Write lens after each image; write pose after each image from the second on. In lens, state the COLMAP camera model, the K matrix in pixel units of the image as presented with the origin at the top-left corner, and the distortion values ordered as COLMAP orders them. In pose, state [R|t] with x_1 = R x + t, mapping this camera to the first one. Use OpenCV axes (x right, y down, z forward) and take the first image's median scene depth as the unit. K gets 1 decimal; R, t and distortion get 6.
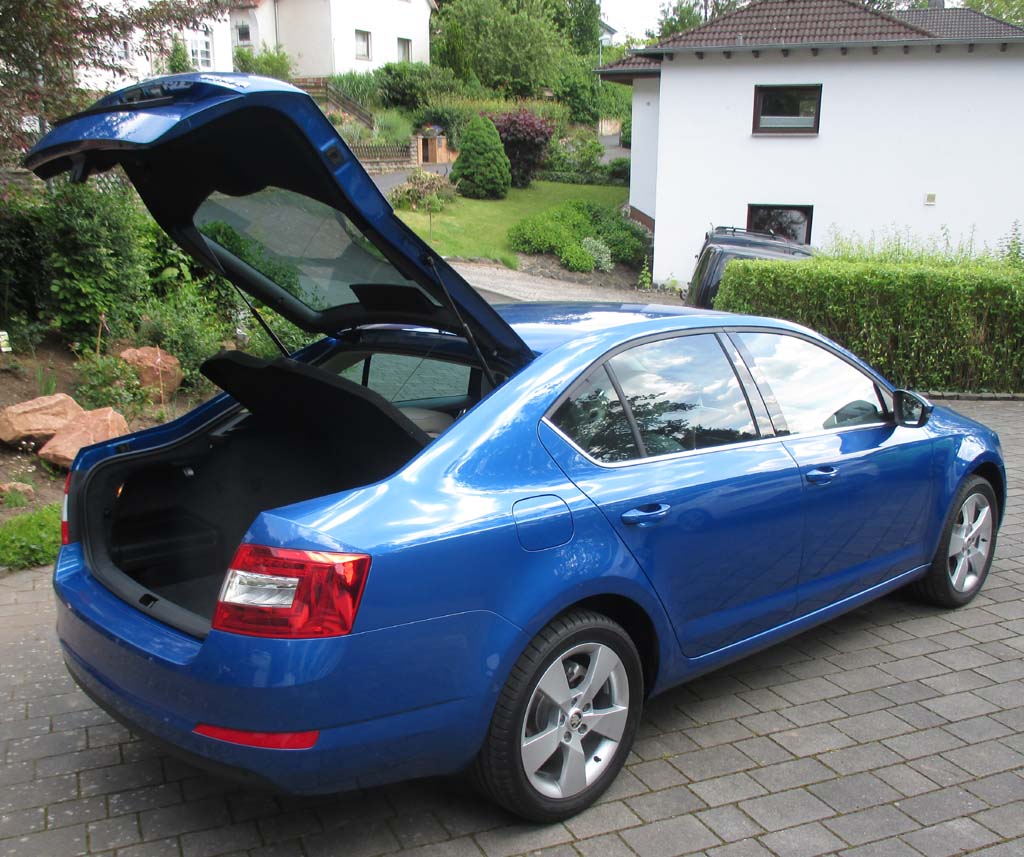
lens RADIAL K [[1203.6, 0, 512.0], [0, 1203.6, 428.5], [0, 0, 1]] dist [-0.057760, 0.027405]
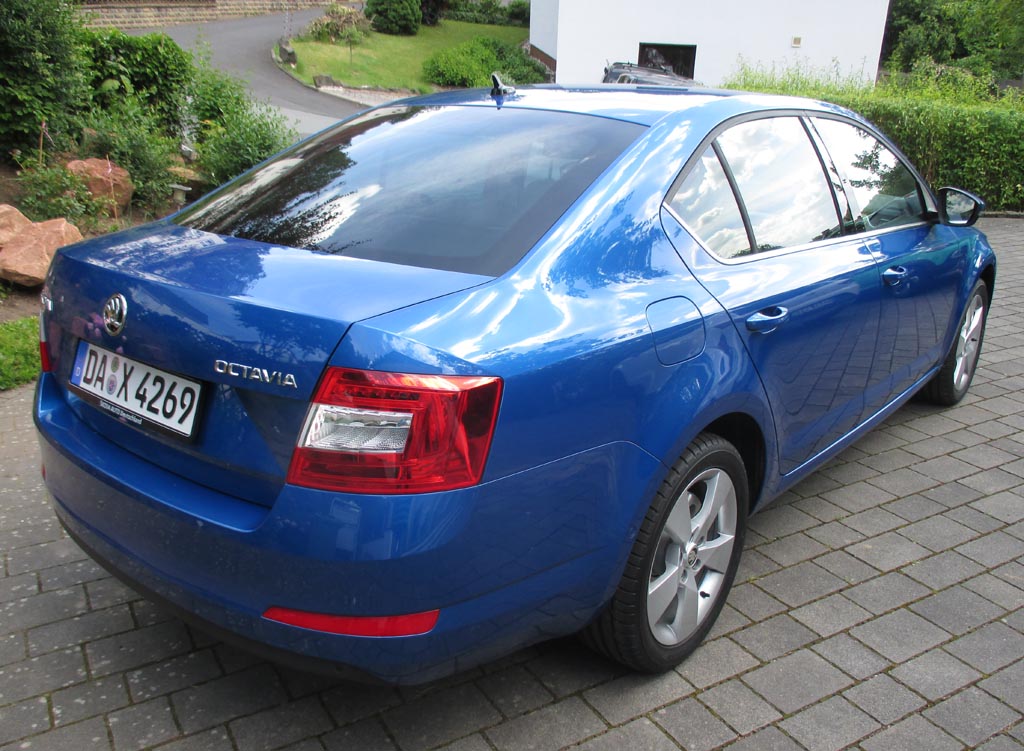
lens RADIAL K [[933.3, 0, 512.0], [0, 933.3, 375.5], [0, 0, 1]] dist [-0.026063, -0.002308]
pose [[0.987863, -0.027673, 0.152843, -0.141153], [0.008088, 0.991831, 0.127306, 0.020639], [-0.155118, -0.124524, 0.980016, 0.299348]]
